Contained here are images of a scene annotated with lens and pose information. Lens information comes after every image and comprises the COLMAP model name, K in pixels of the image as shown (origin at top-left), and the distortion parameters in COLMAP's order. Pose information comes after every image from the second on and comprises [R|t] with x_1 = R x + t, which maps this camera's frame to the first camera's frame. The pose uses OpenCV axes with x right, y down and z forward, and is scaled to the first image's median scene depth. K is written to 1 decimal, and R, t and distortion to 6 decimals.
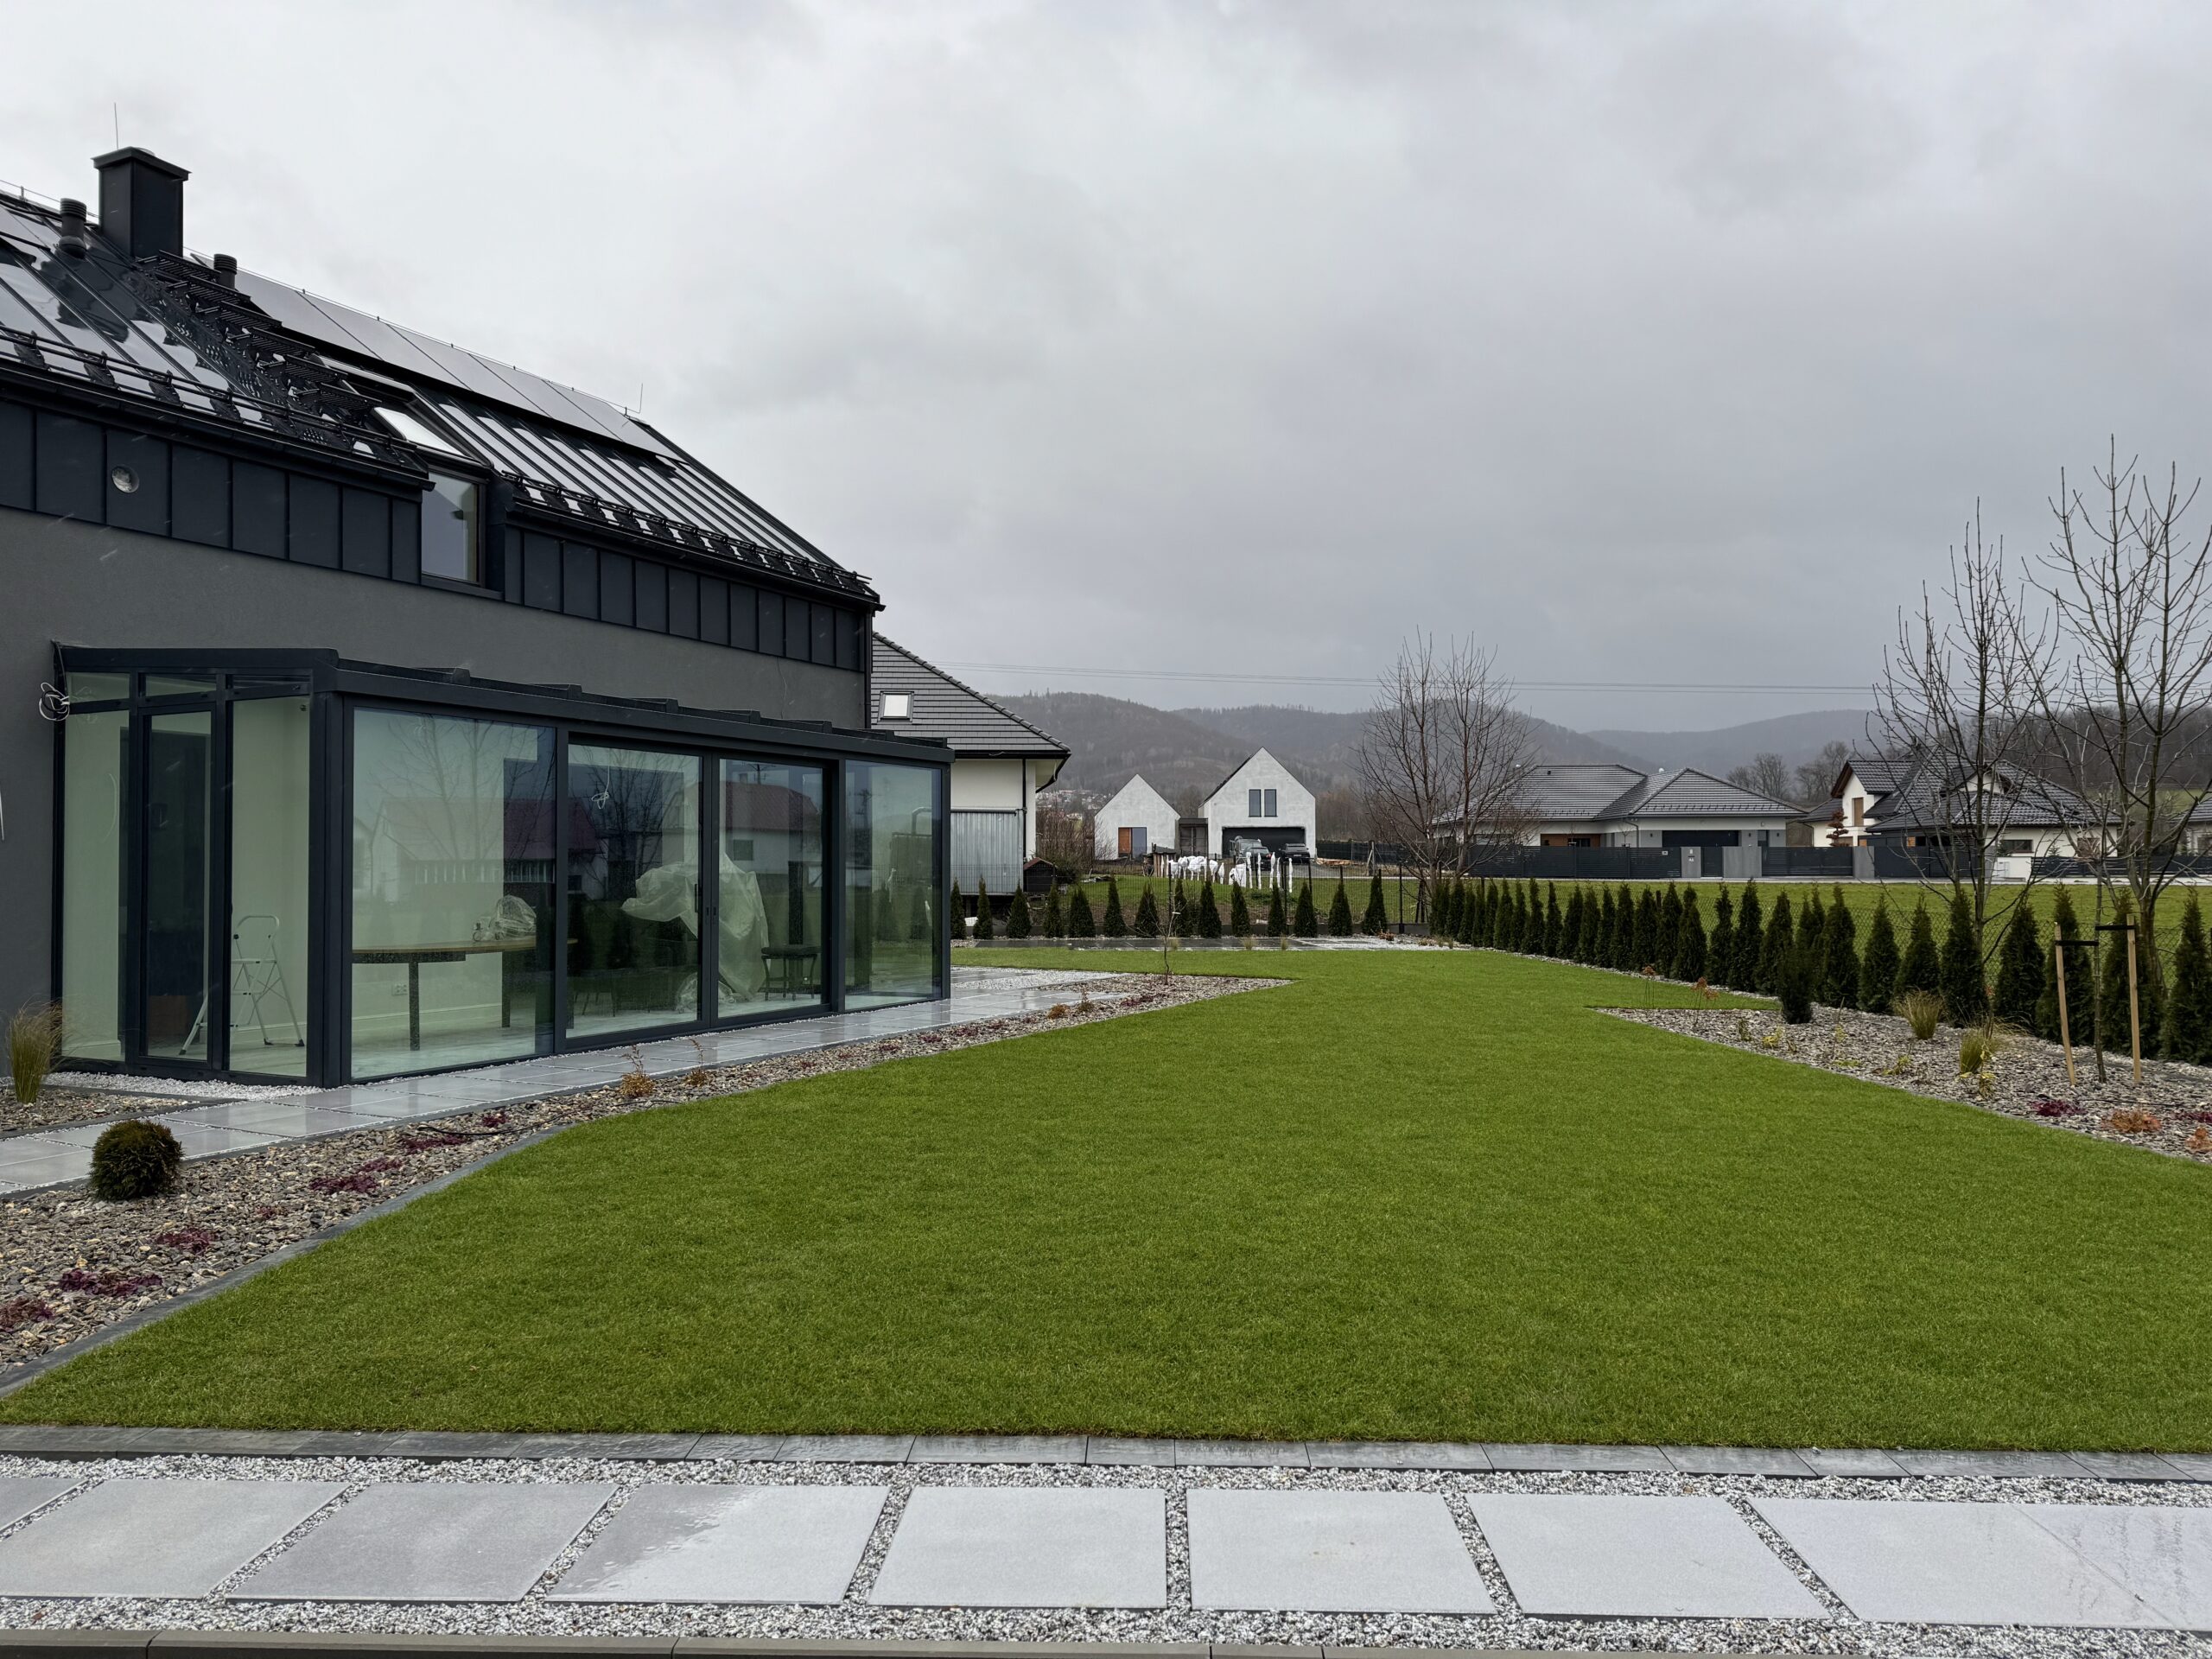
lens RADIAL K [[1532.2, 0, 1103.6], [0, 1532.2, 840.2], [0, 0, 1]] dist [0.067098, -0.080599]
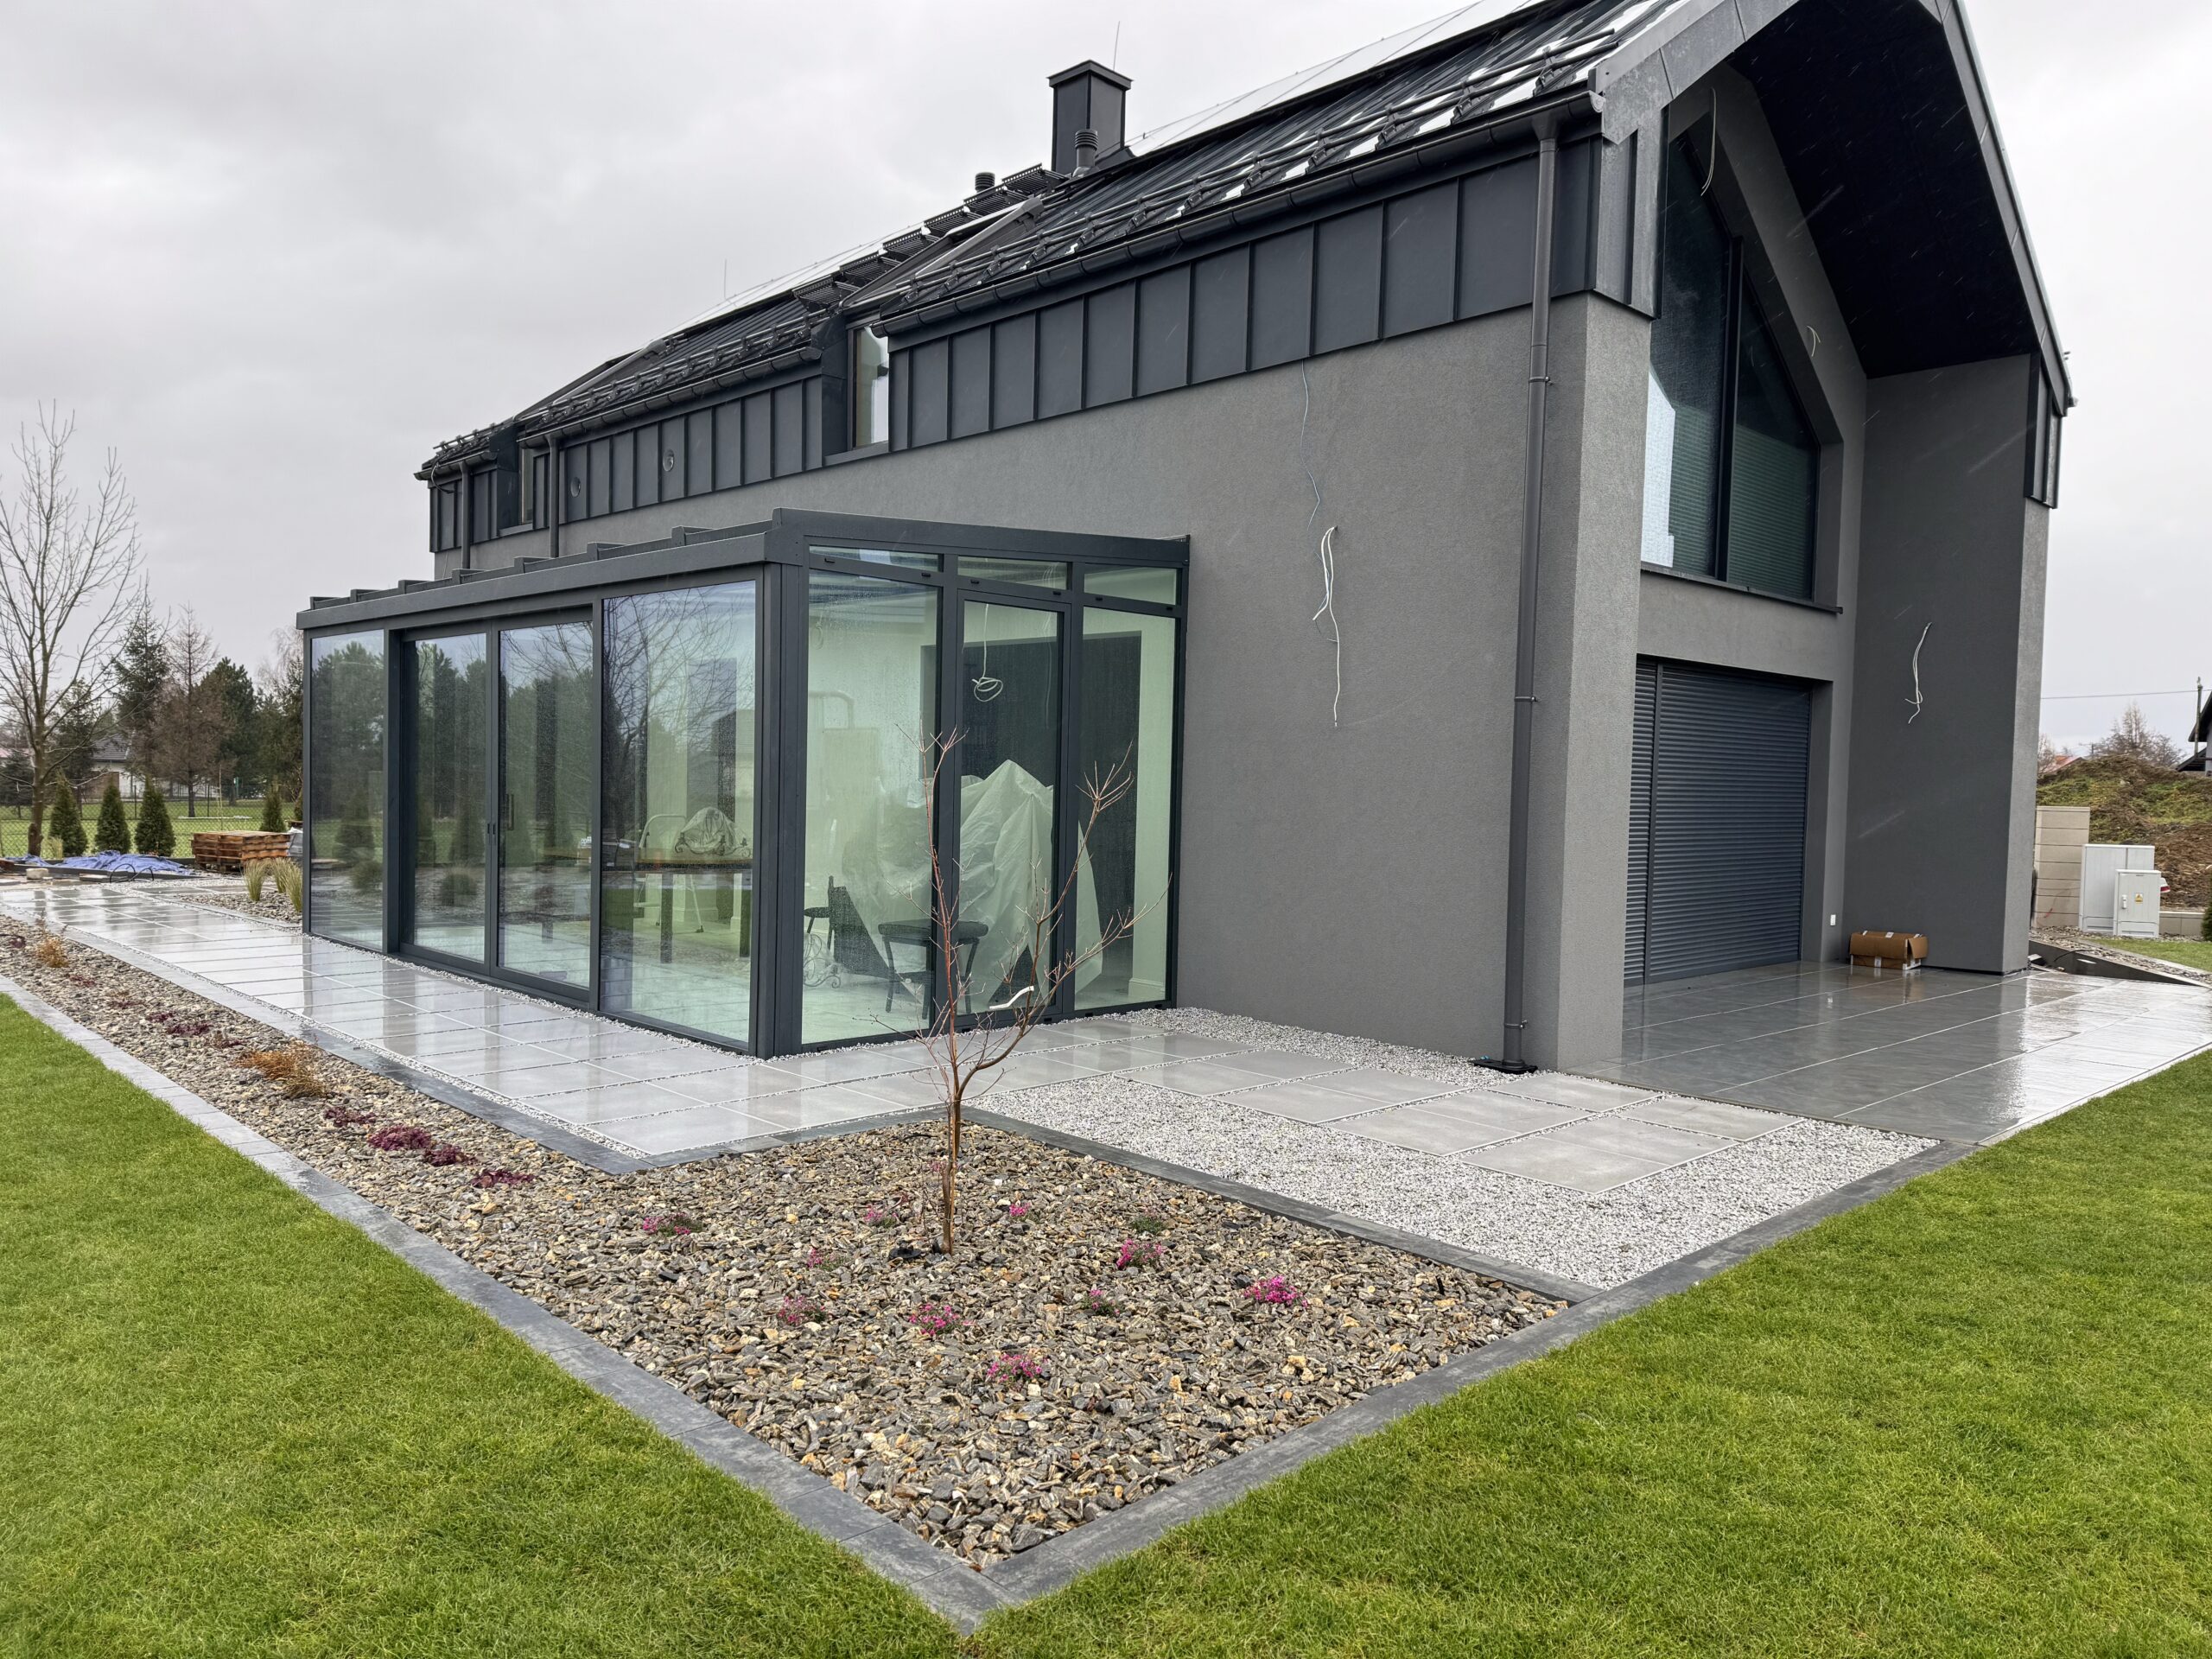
lens RADIAL K [[1532.2, 0, 1113.6], [0, 1532.2, 826.1], [0, 0, 1]] dist [0.067098, -0.080599]
pose [[-0.330728, 0.017197, -0.943569, 0.338208], [-0.013692, 0.999641, 0.023018, 0.020700], [0.943627, 0.020532, -0.330374, 1.390226]]
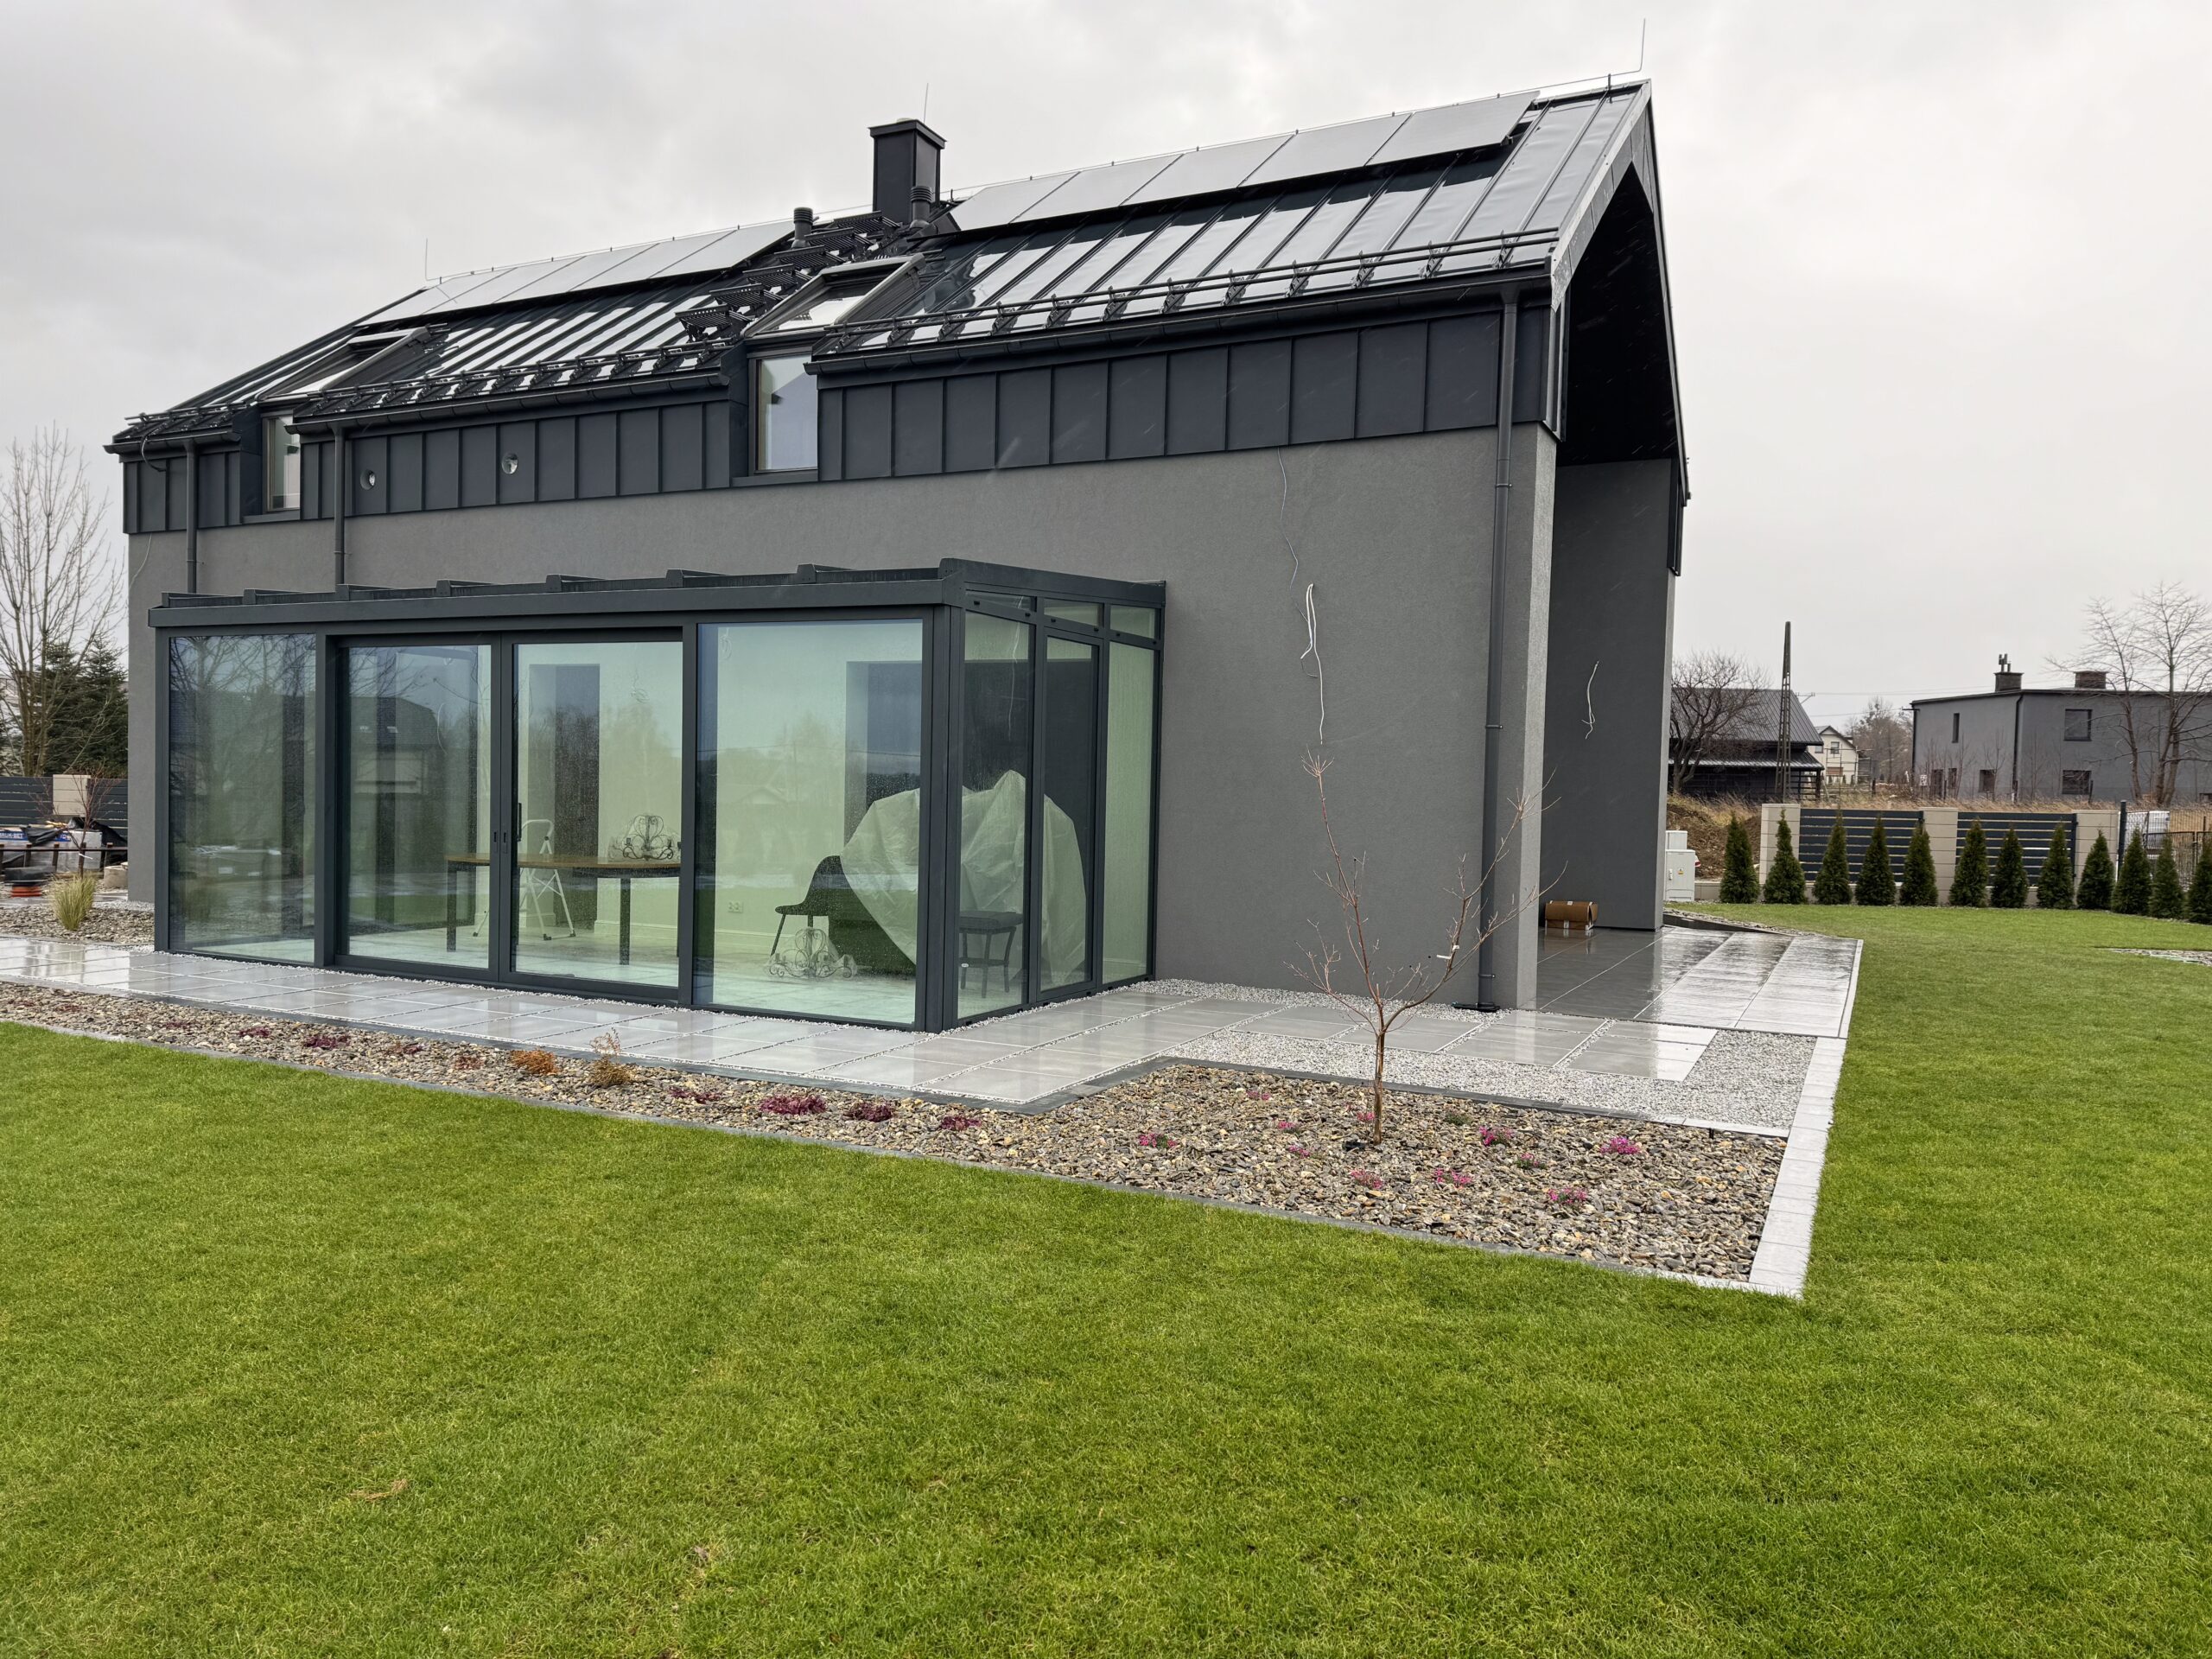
lens RADIAL K [[1532.2, 0, 1113.1], [0, 1532.2, 819.2], [0, 0, 1]] dist [0.067098, -0.080599]
pose [[0.001486, 0.019079, -0.999817, 0.486952], [-0.009627, 0.999772, 0.019063, 0.017339], [0.999953, 0.009597, 0.001669, 1.173377]]
